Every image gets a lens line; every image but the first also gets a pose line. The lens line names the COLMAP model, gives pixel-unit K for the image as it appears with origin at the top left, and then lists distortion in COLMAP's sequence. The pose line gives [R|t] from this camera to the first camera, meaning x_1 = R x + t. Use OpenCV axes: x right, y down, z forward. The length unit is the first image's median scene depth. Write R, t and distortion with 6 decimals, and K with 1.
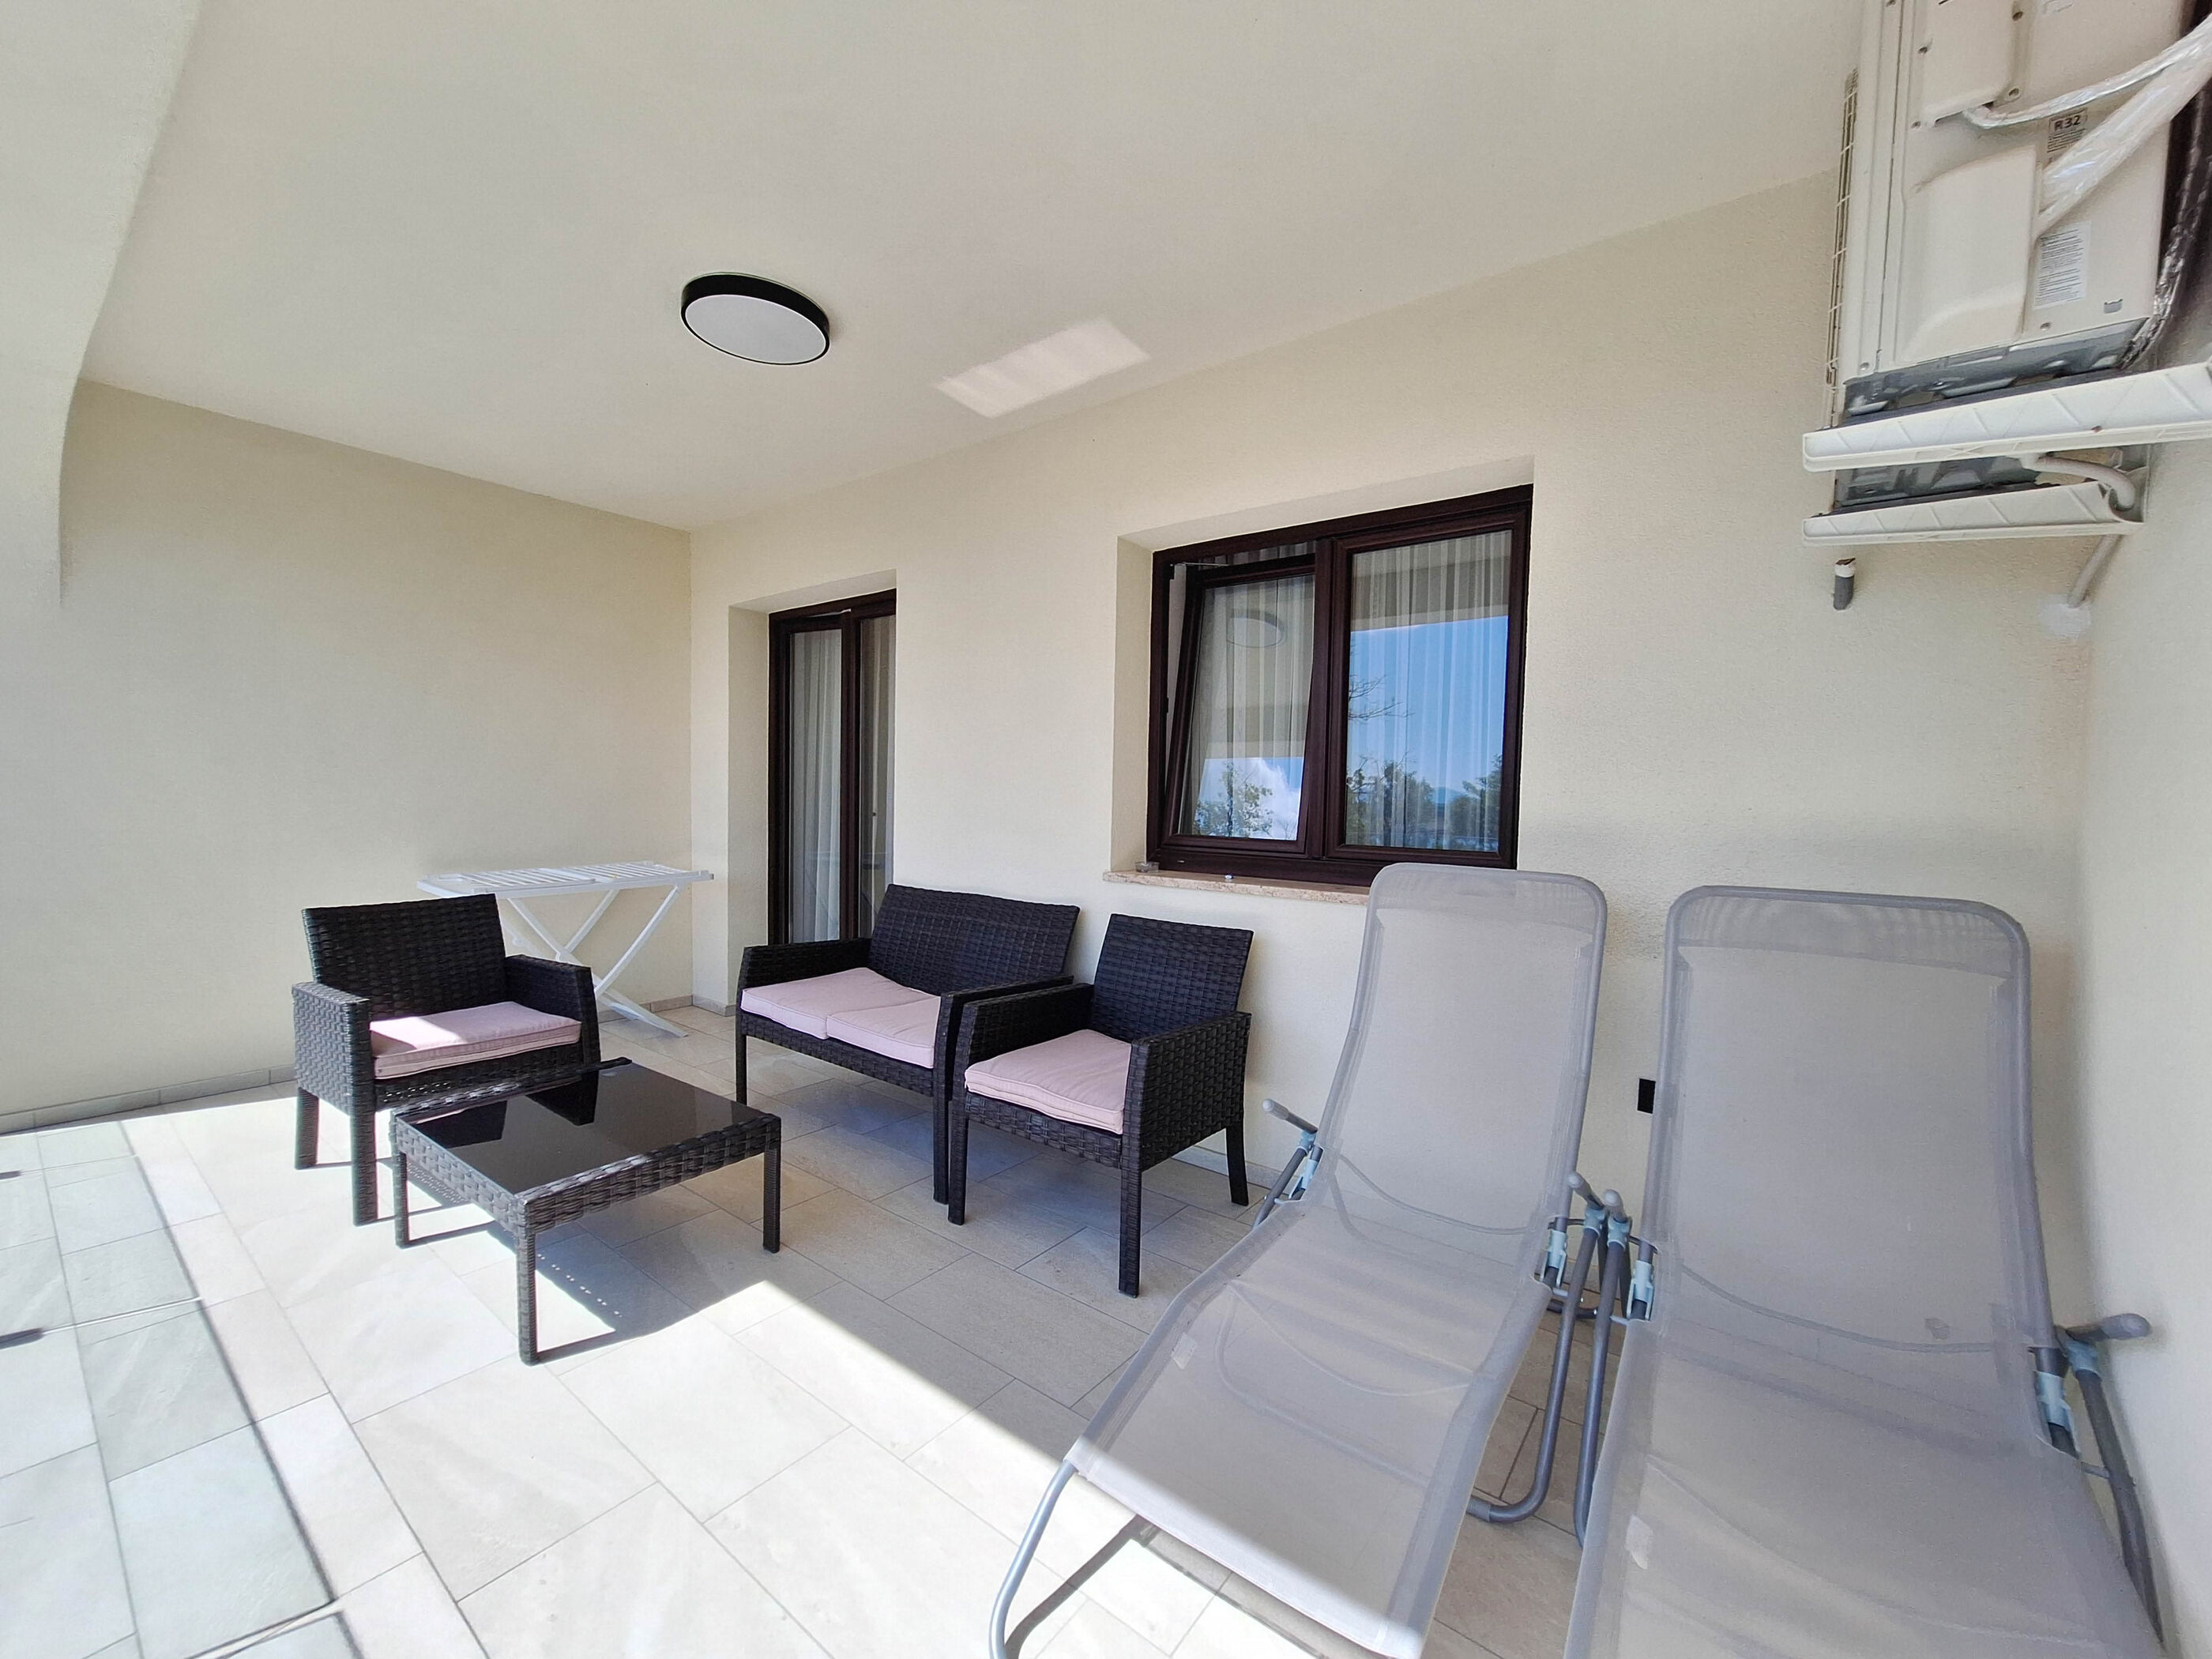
lens RADIAL K [[882.6, 0, 1101.9], [0, 882.6, 825.3], [0, 0, 1]] dist [-0.006078, 0.002261]
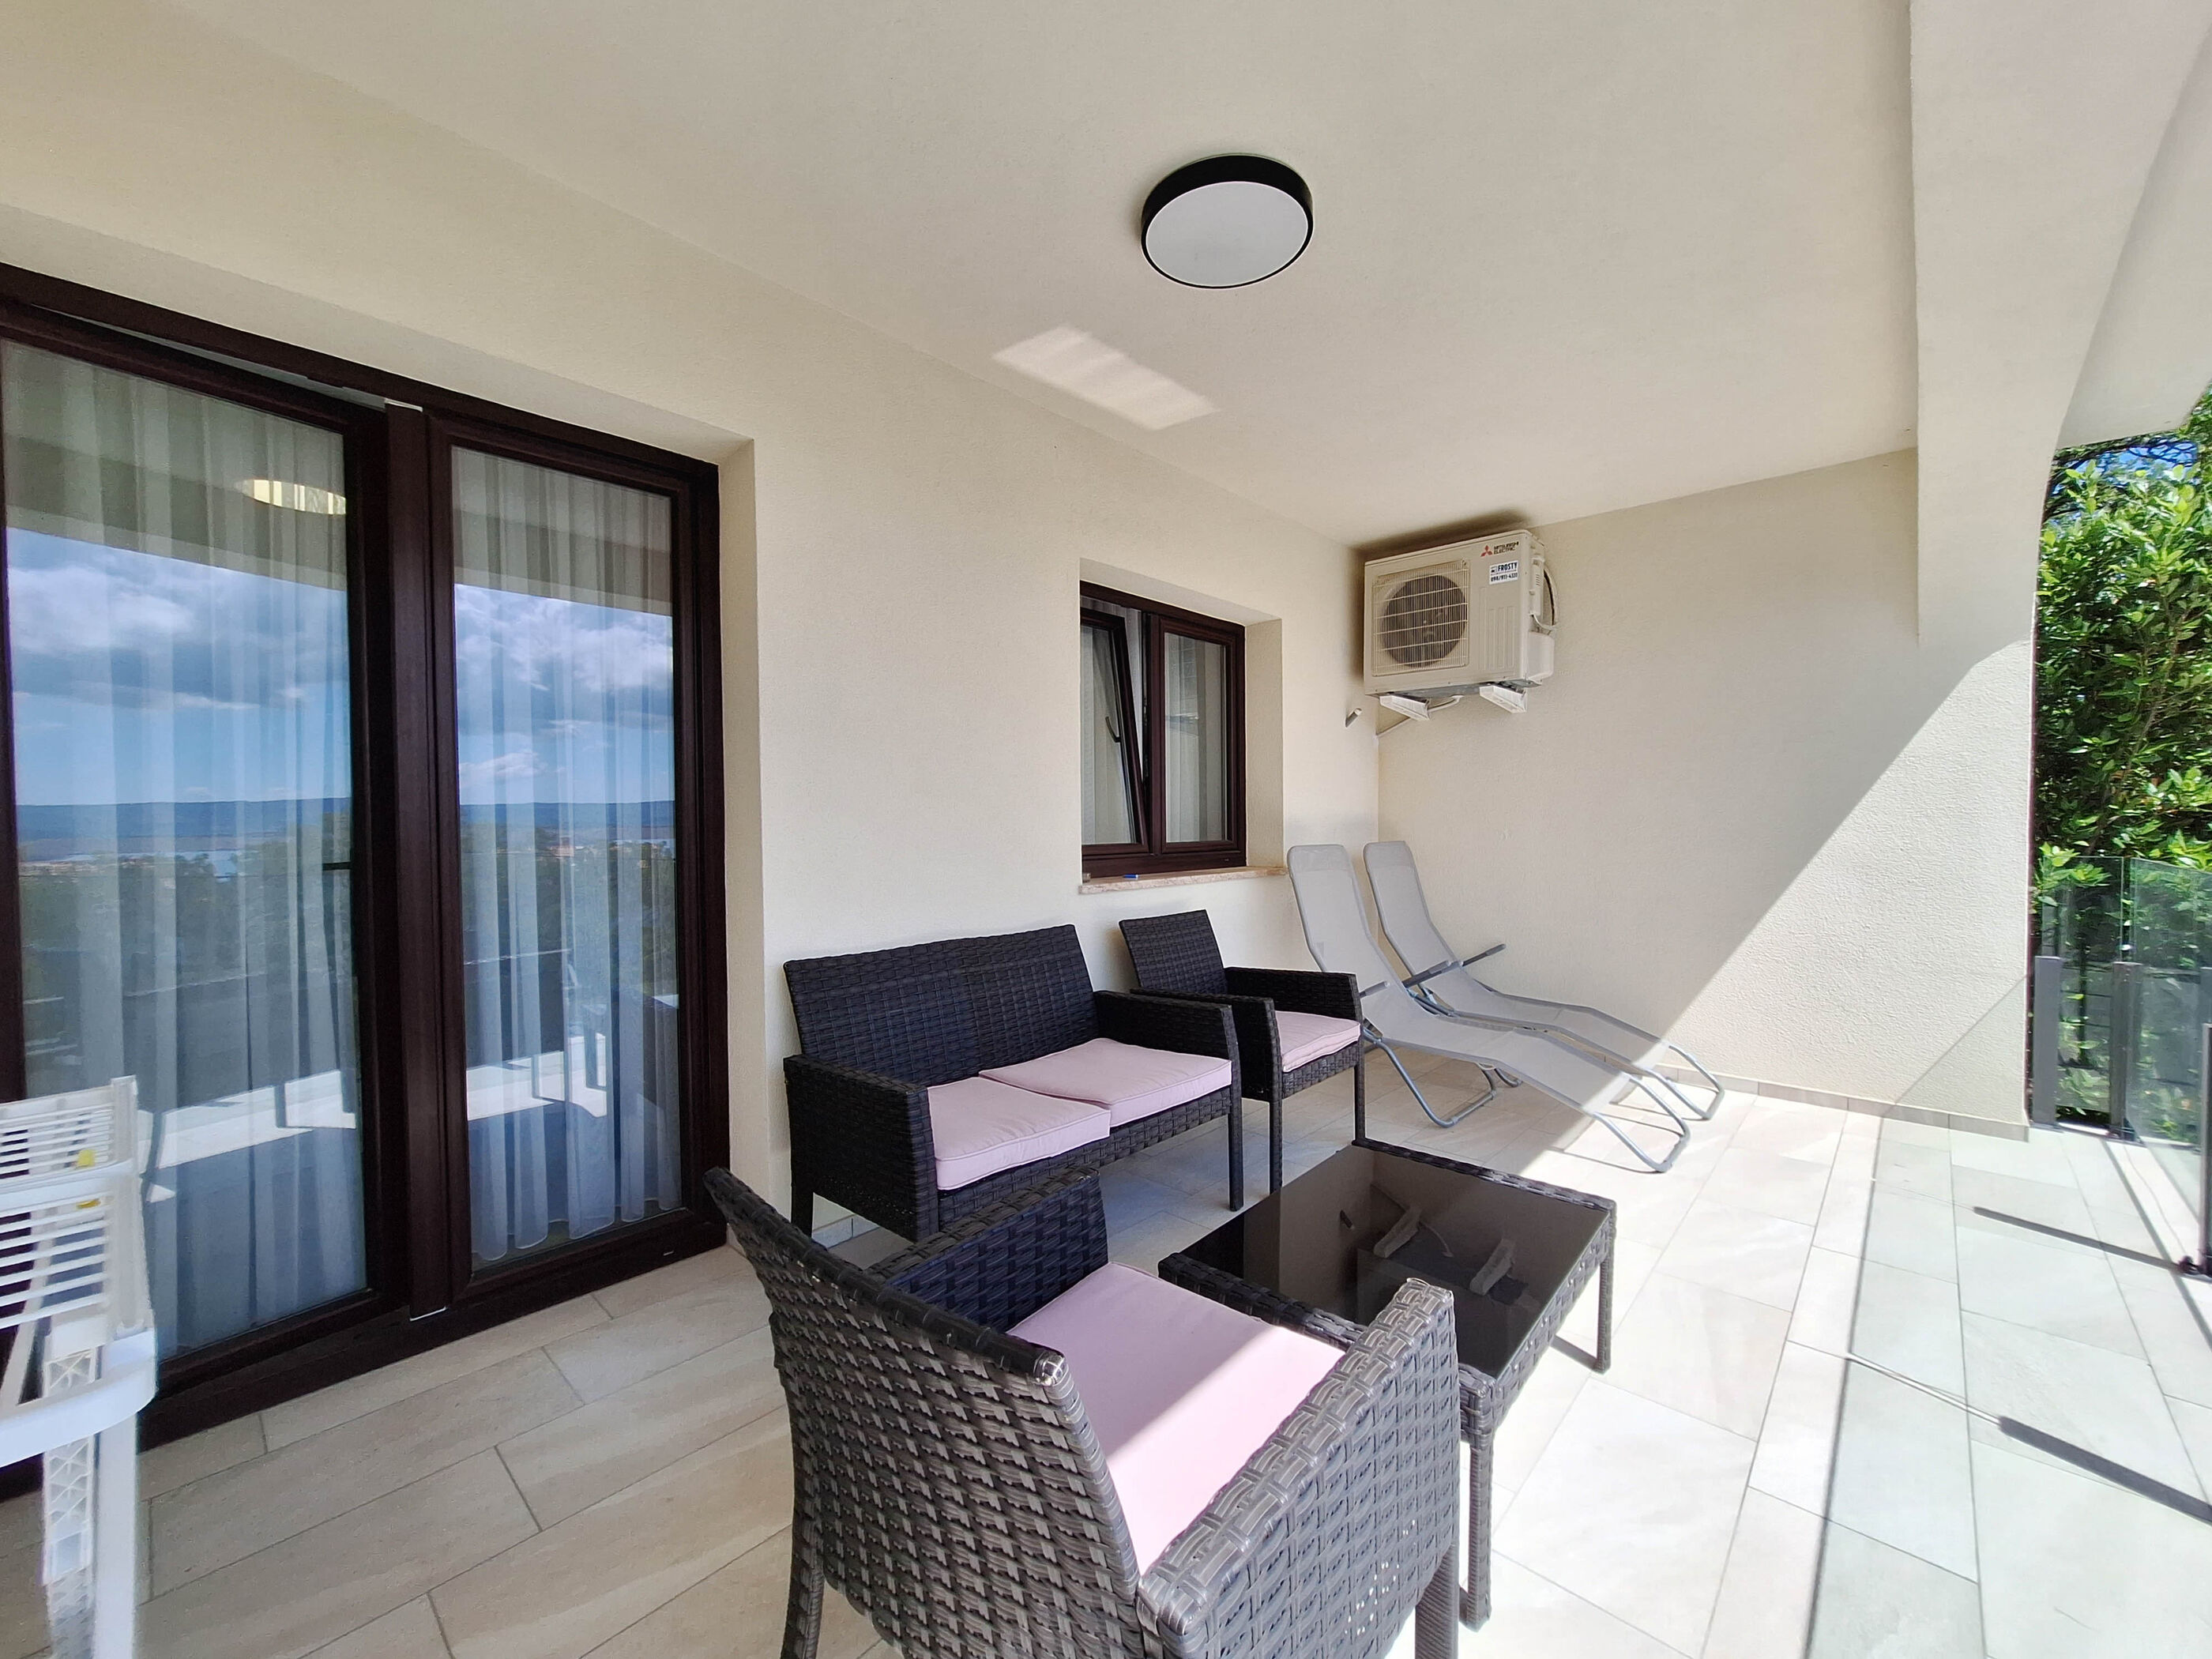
lens RADIAL K [[882.6, 0, 1116.0], [0, 882.6, 836.9], [0, 0, 1]] dist [-0.006078, 0.002261]
pose [[0.084144, -0.063483, 0.994429, -1.113017], [0.036508, 0.997495, 0.060590, -0.072863], [-0.995785, 0.031206, 0.086251, 0.959768]]
